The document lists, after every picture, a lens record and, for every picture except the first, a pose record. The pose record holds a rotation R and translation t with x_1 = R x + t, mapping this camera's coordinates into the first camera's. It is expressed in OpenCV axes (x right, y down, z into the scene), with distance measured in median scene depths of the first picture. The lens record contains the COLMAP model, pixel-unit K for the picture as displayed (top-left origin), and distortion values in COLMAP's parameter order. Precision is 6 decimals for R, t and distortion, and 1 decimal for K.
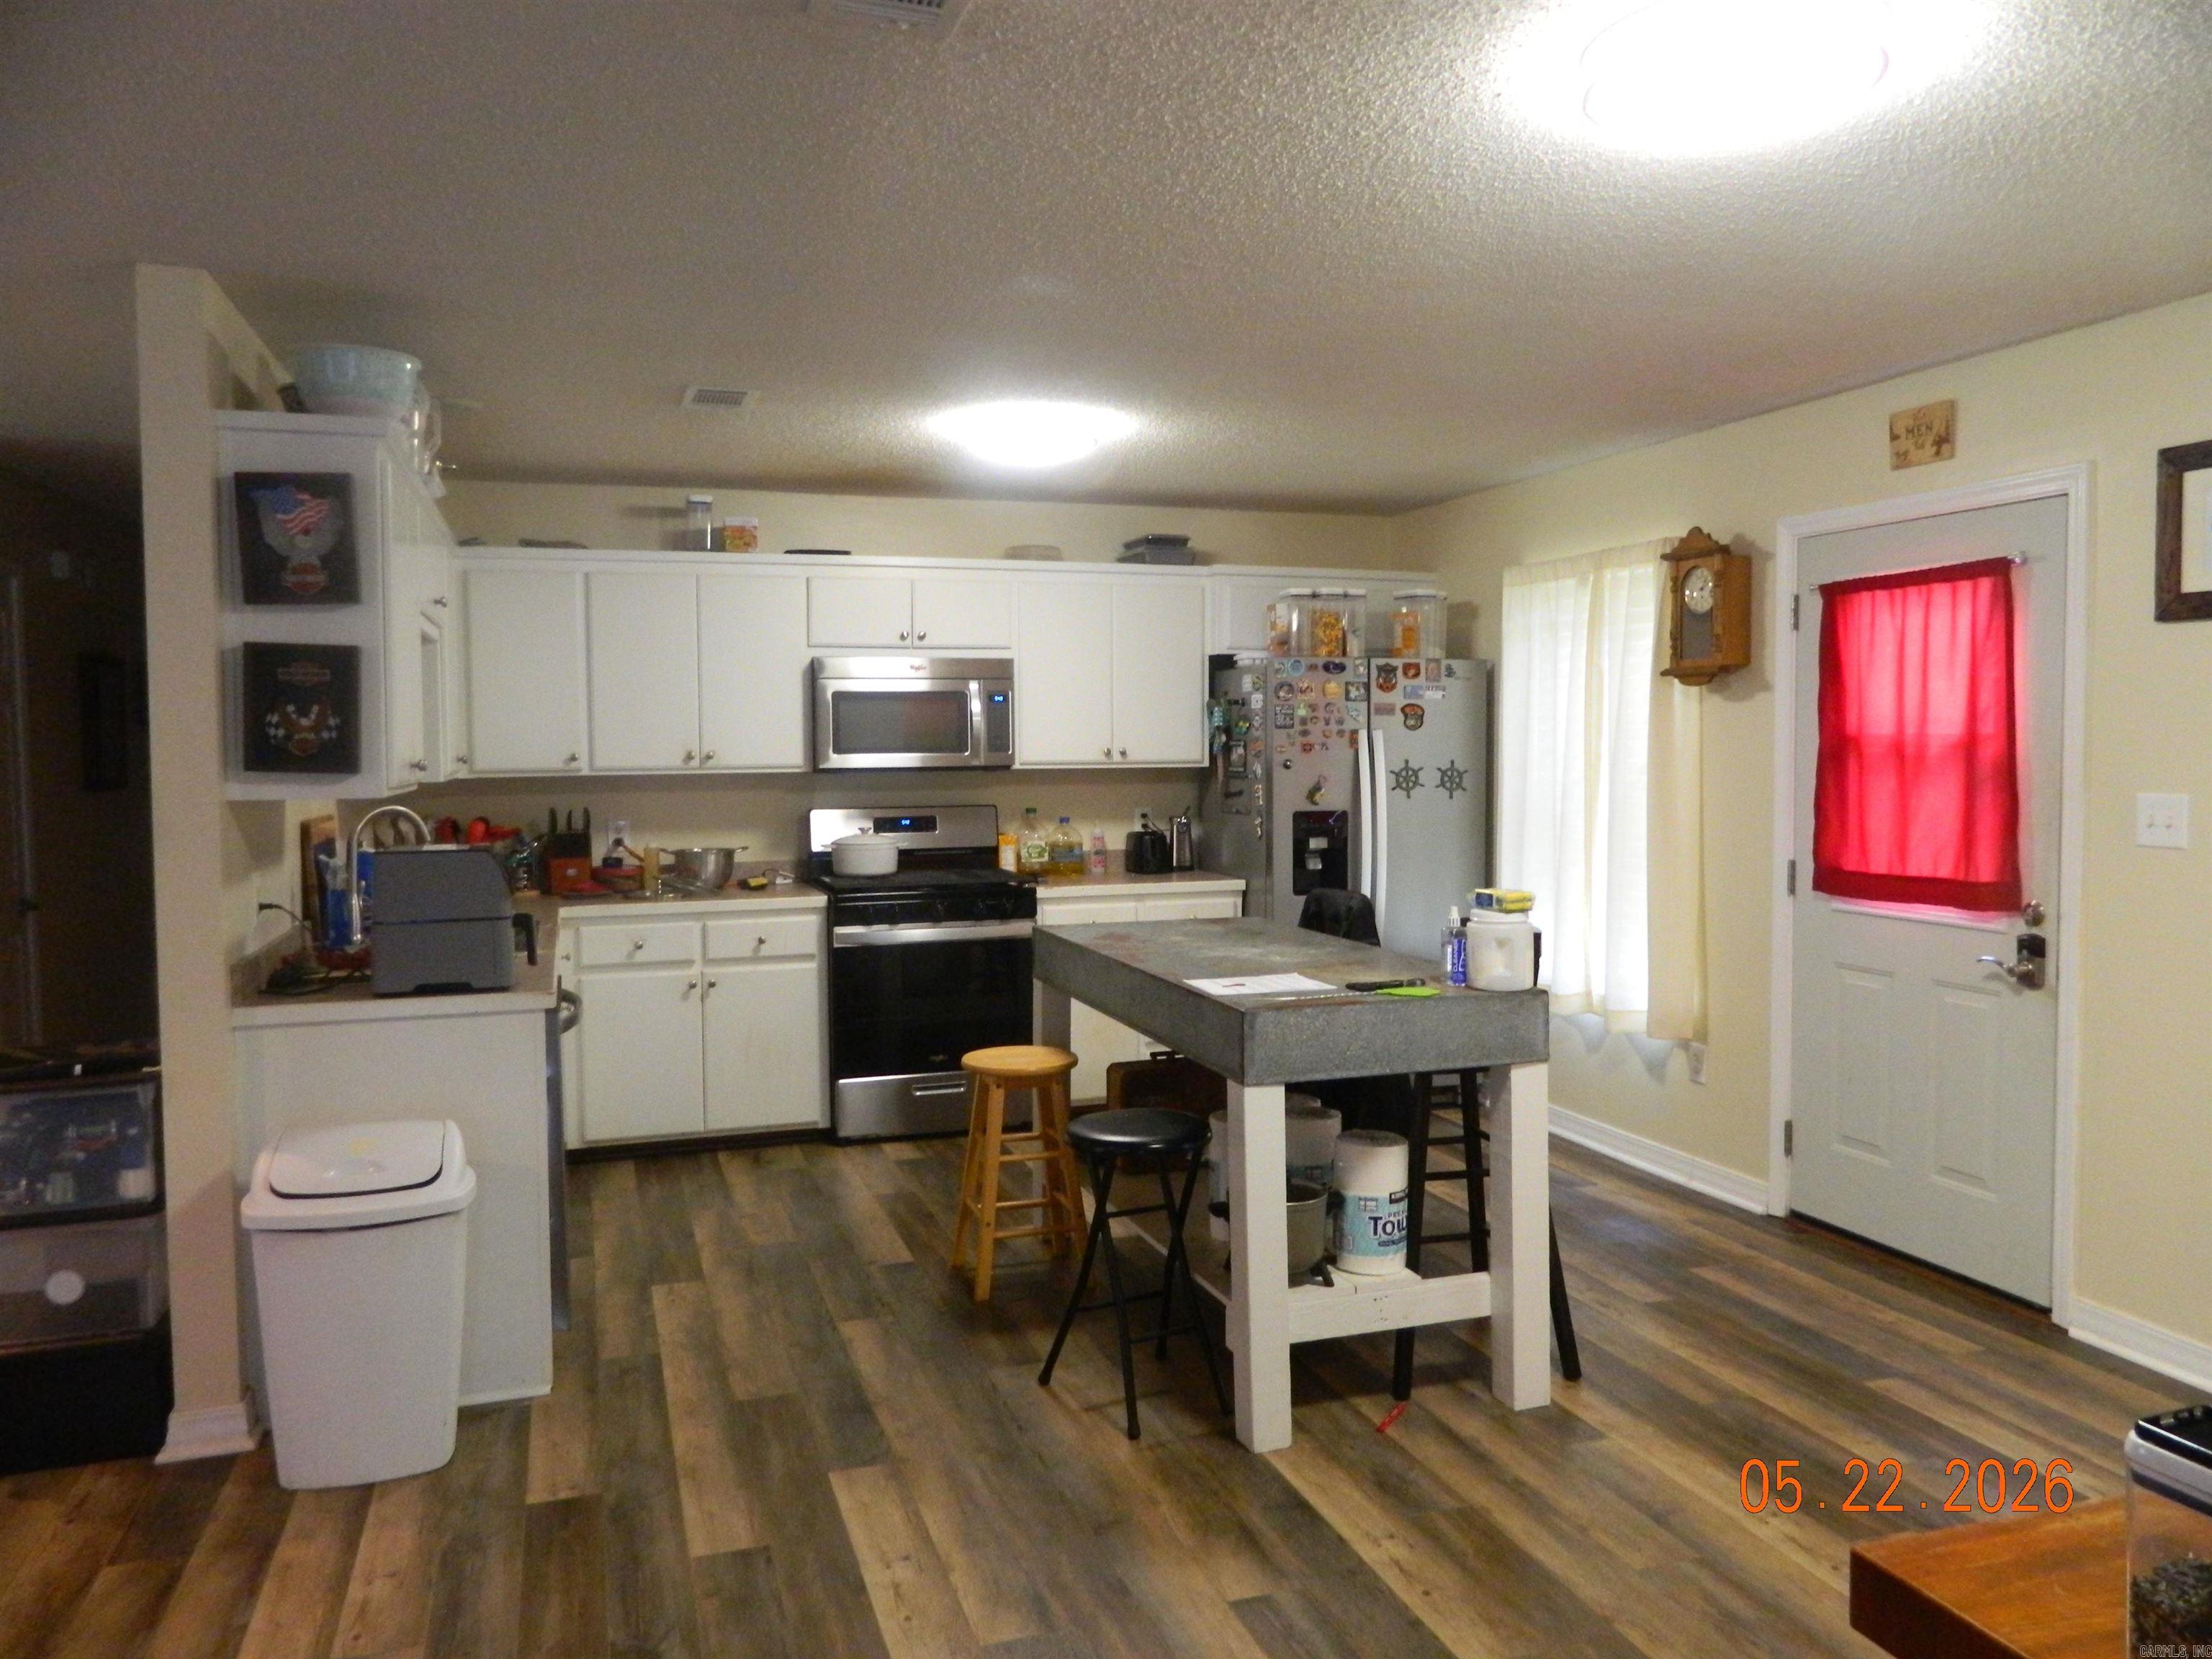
lens RADIAL K [[1600.0, 0, 1106.0], [0, 1600.0, 829.5], [0, 0, 1]] dist [-0.011644, 0.001608]
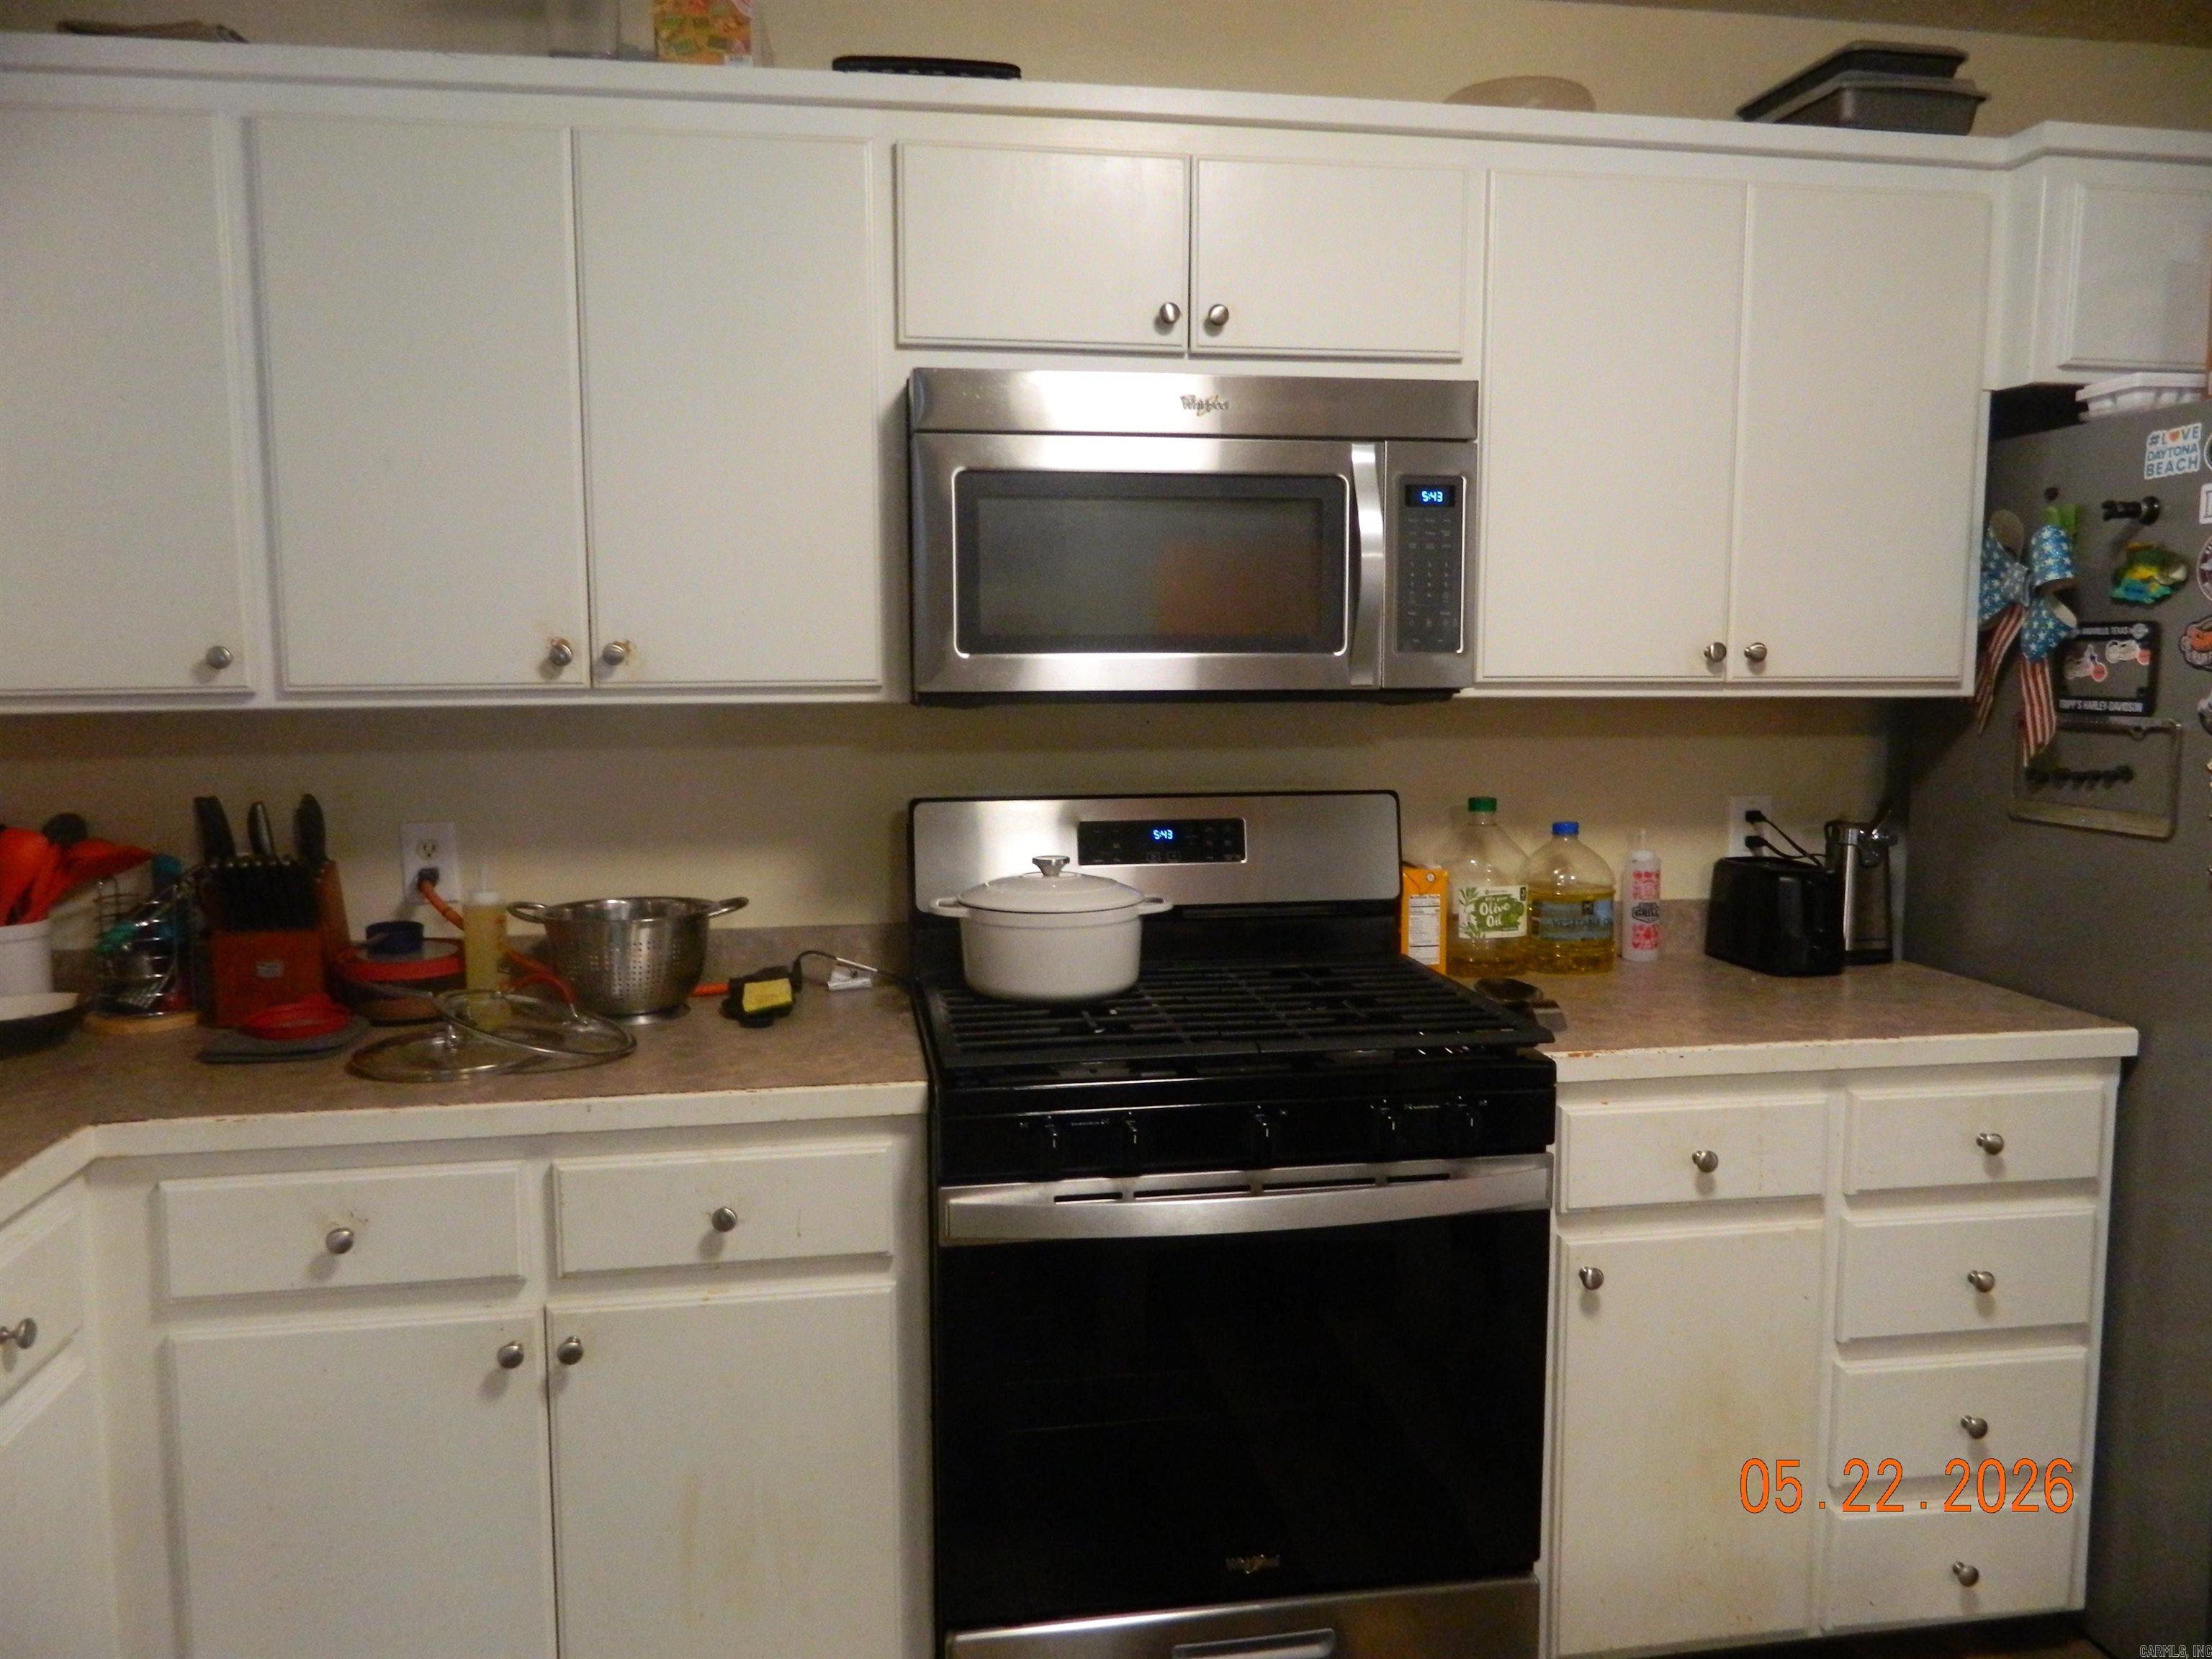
lens RADIAL K [[1614.0, 0, 1106.0], [0, 1614.0, 829.5], [0, 0, 1]] dist [-0.058009, -0.000155]
pose [[0.988816, 0.020156, -0.147774, -0.084697], [-0.012809, 0.998642, 0.050501, -0.025858], [0.148591, -0.048044, 0.987731, 0.641105]]
